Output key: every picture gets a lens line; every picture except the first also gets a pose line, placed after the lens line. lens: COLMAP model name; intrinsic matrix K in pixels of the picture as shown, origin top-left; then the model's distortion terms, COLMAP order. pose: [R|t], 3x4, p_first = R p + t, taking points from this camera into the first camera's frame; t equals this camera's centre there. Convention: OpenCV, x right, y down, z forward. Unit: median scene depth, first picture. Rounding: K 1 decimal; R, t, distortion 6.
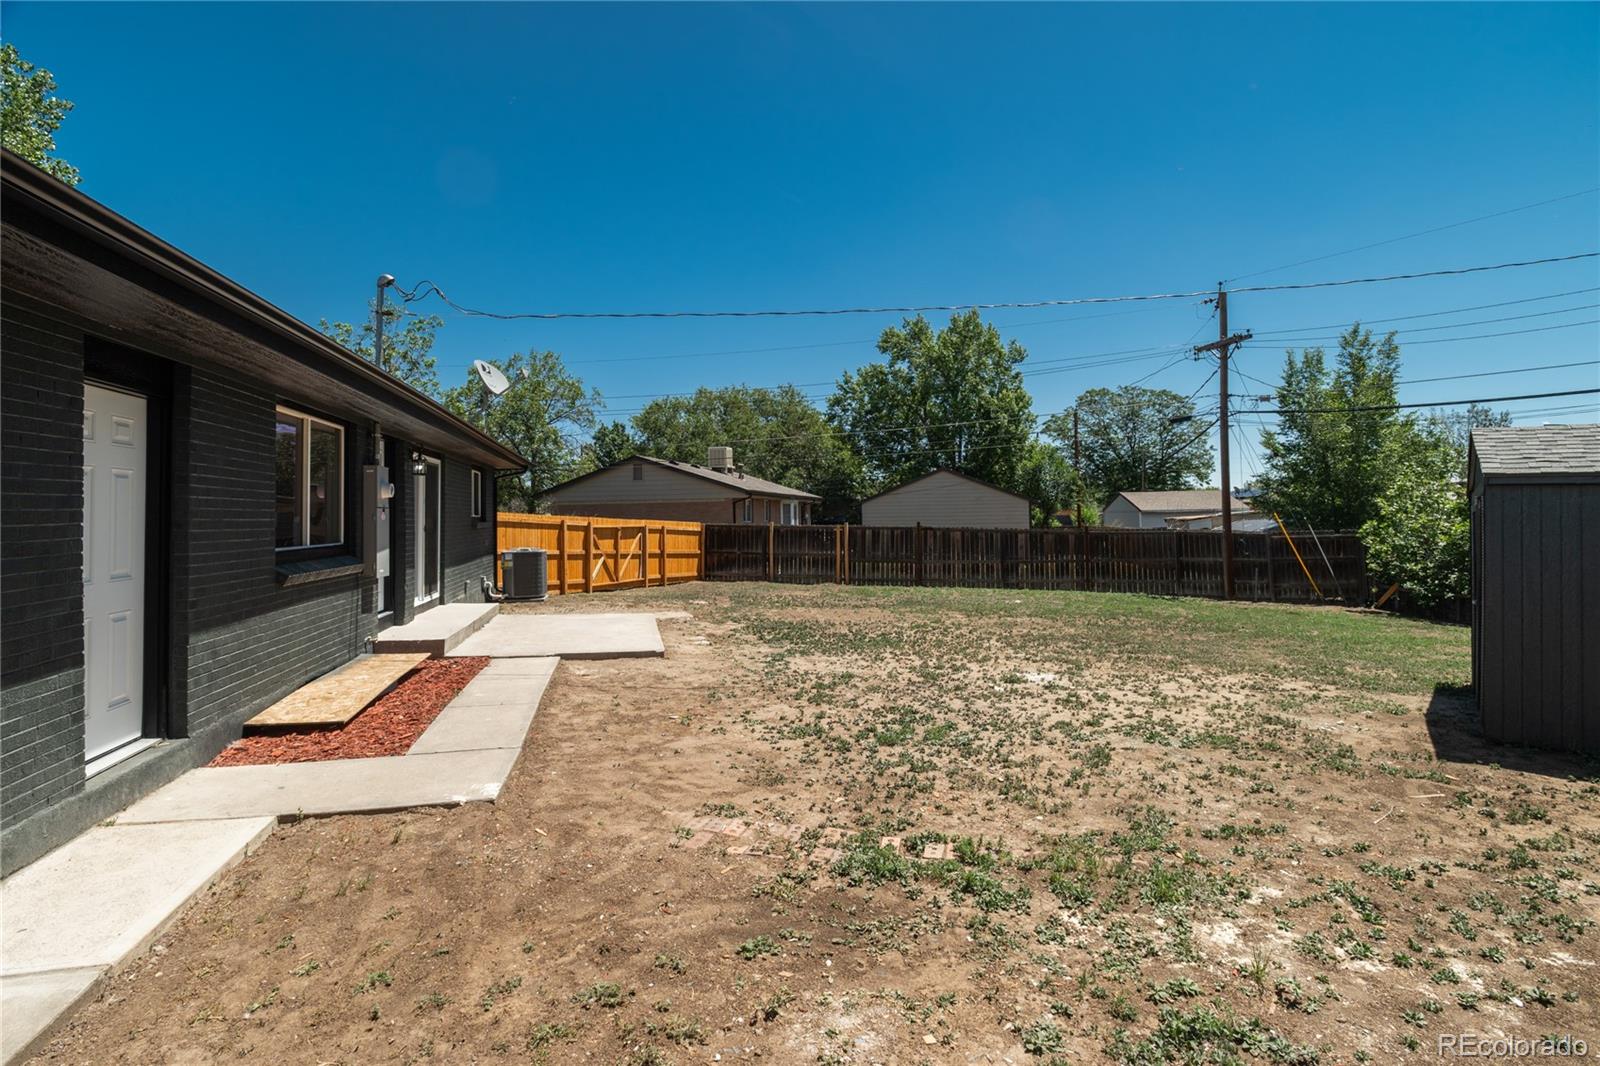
lens RADIAL K [[767.0, 0, 797.4], [0, 767.0, 522.2], [0, 0, 1]] dist [-0.016221, 0.000059]
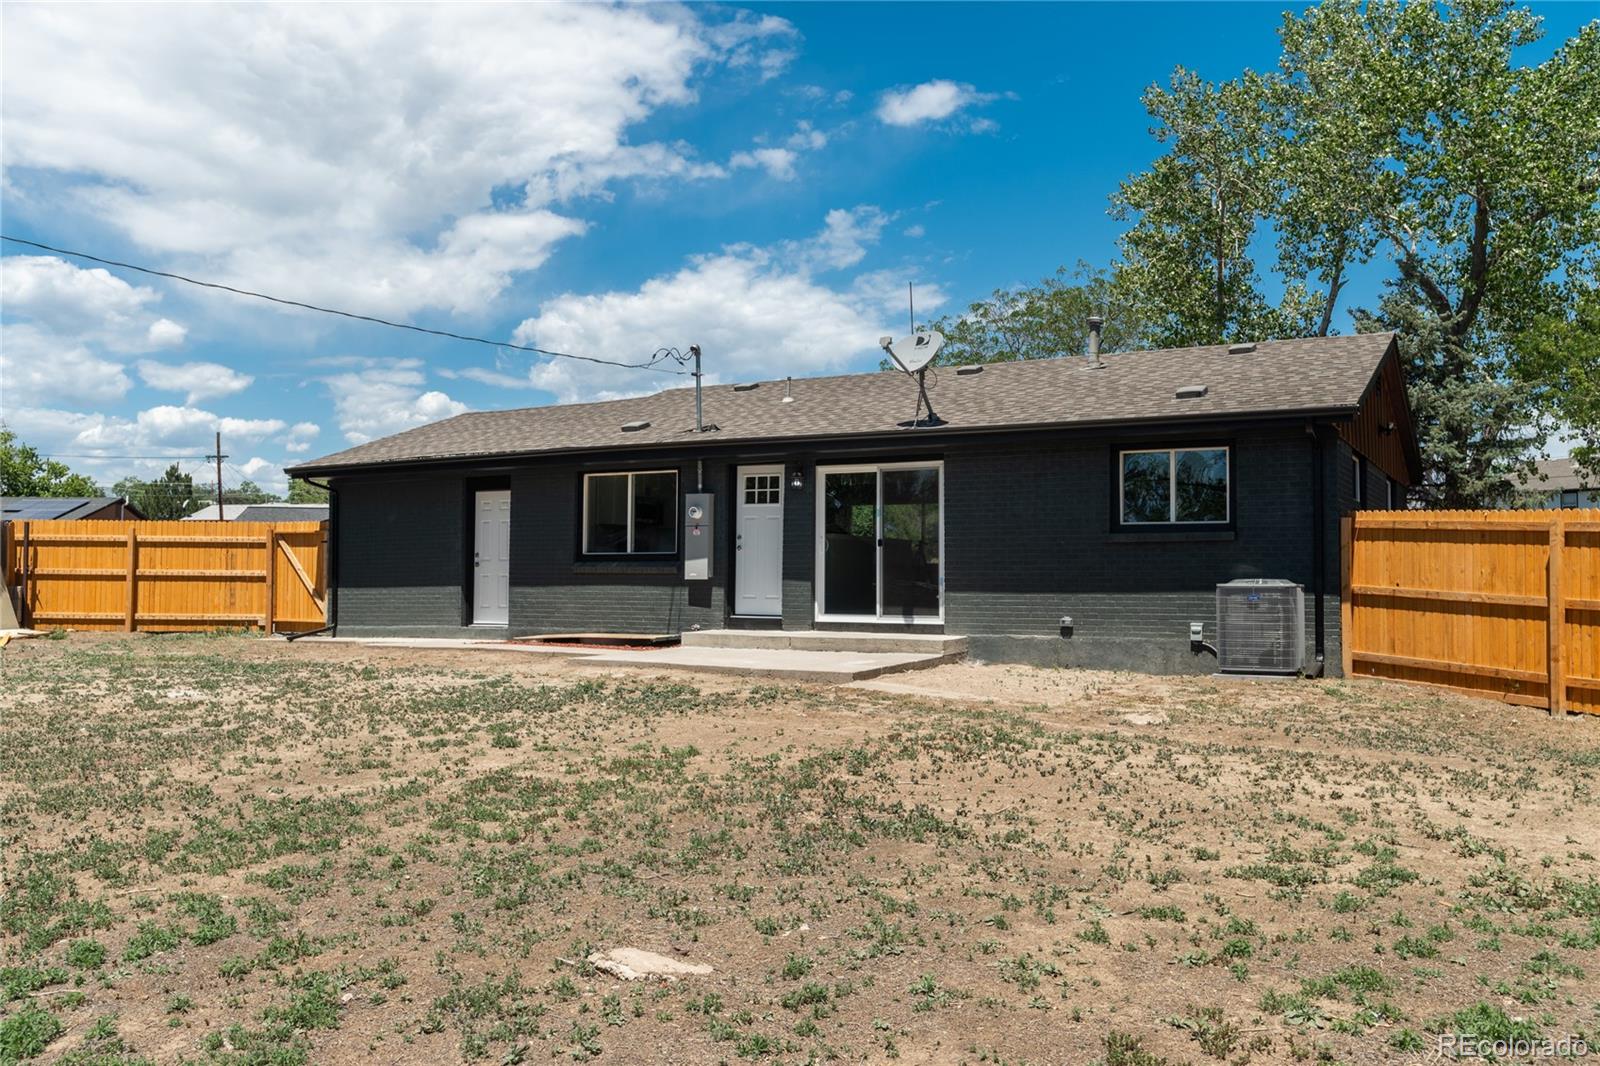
lens RADIAL K [[1370.3, 0, 795.2], [0, 1370.3, 538.6], [0, 0, 1]] dist [-0.002177, 0.028511]
pose [[-0.671270, -0.018675, -0.740978, 0.423526], [-0.003152, 0.999745, -0.022341, 0.021516], [0.741207, -0.012661, -0.671157, 1.069379]]
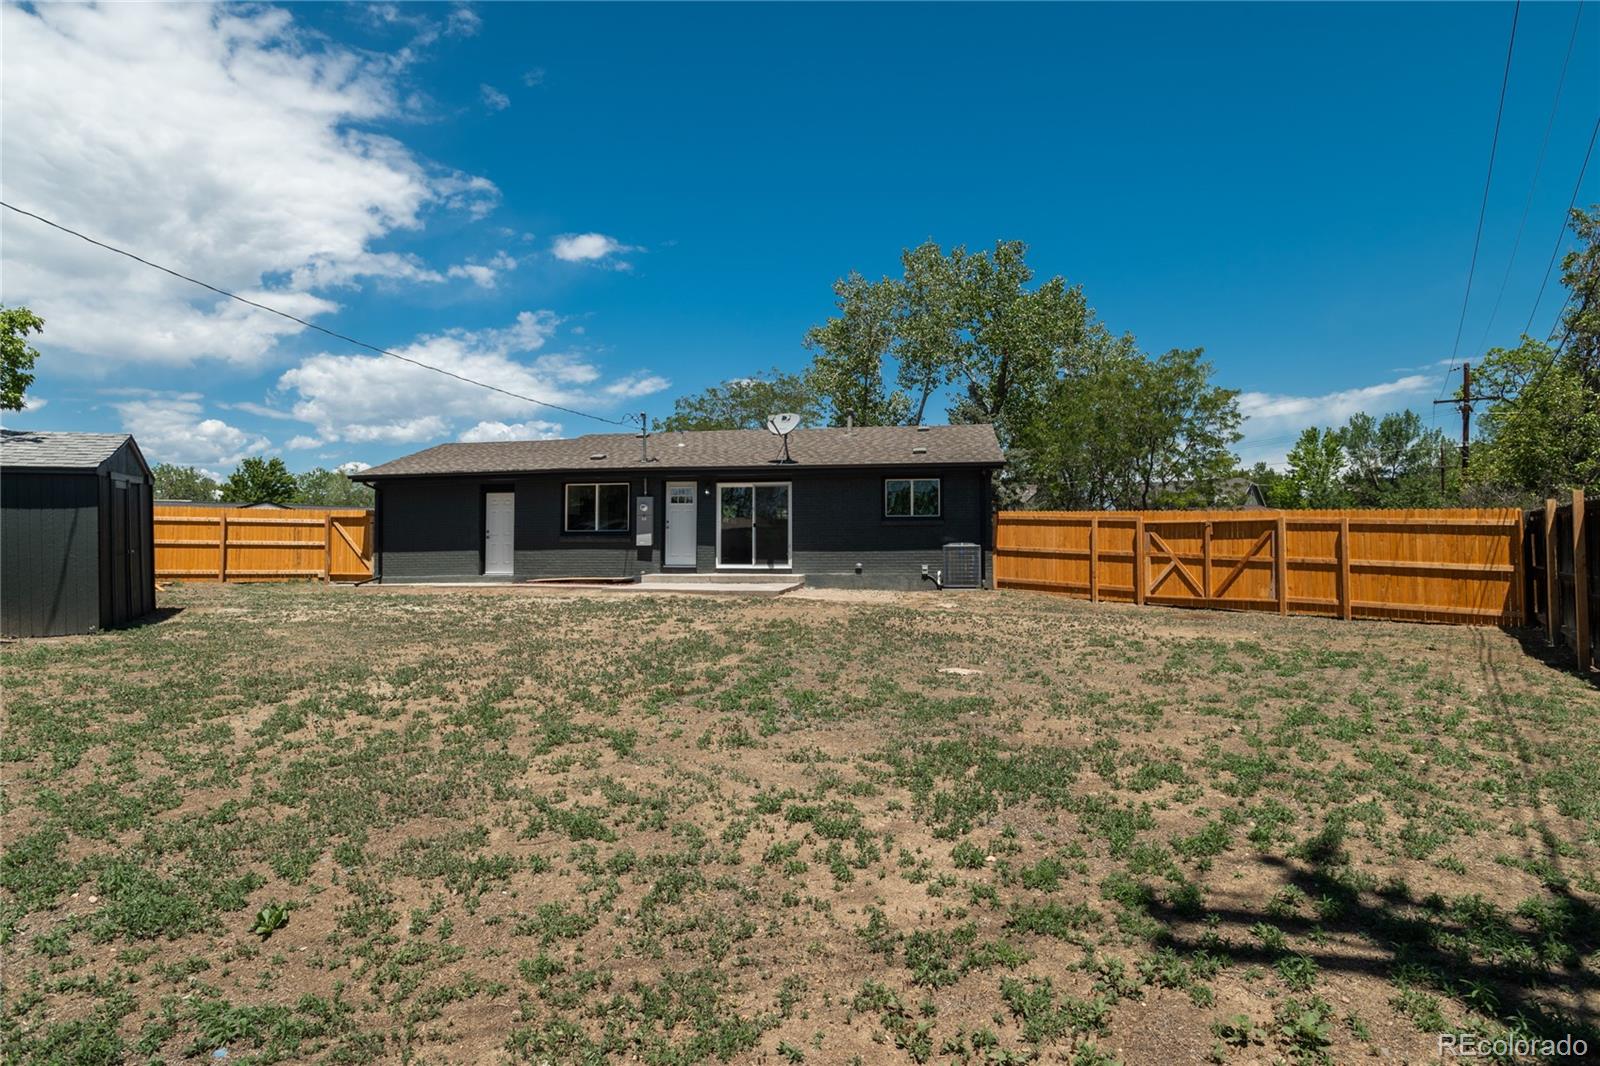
lens RADIAL K [[859.4, 0, 801.2], [0, 859.4, 536.5], [0, 0, 1]] dist [-0.002685, 0.002848]
pose [[-0.382248, -0.013790, -0.923957, 0.656912], [-0.001103, 0.999895, -0.014468, 0.032526], [0.924059, -0.004511, -0.382223, 0.963260]]
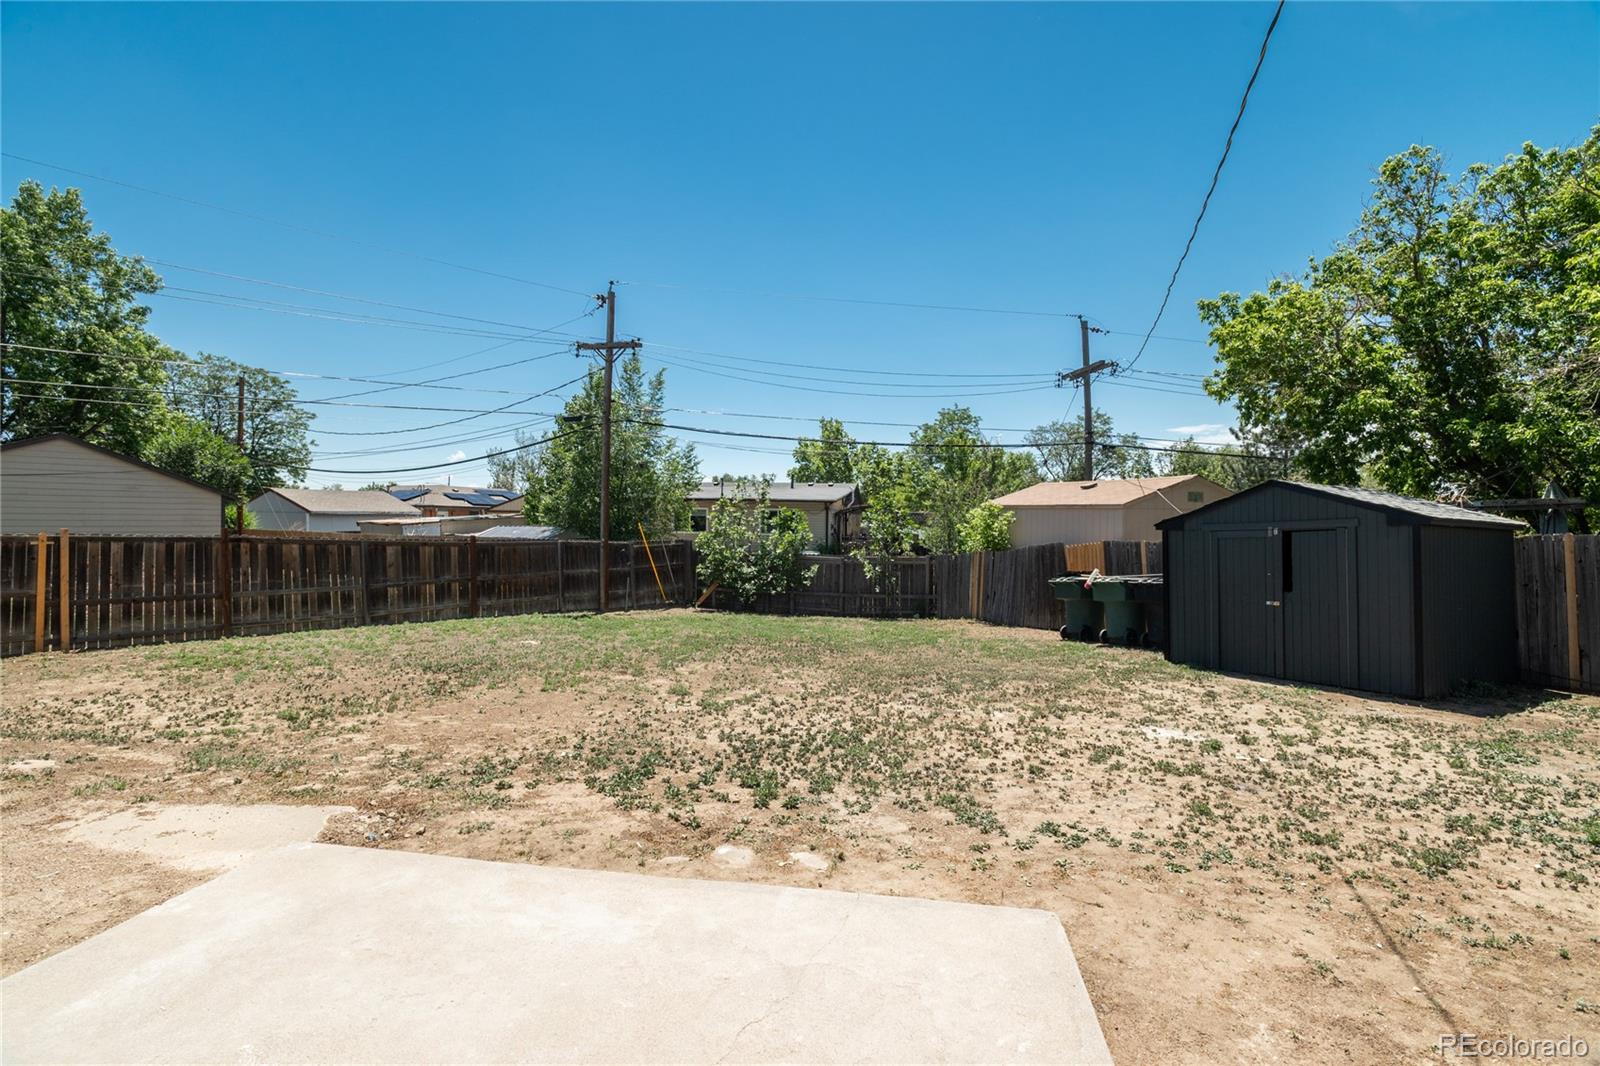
lens RADIAL K [[767.0, 0, 802.2], [0, 767.0, 528.5], [0, 0, 1]] dist [-0.016221, 0.000059]
pose [[0.376252, 0.005977, 0.926498, -0.252932], [-0.013100, 0.999914, -0.001131, -0.006620], [-0.926425, -0.011711, 0.376297, 0.419693]]
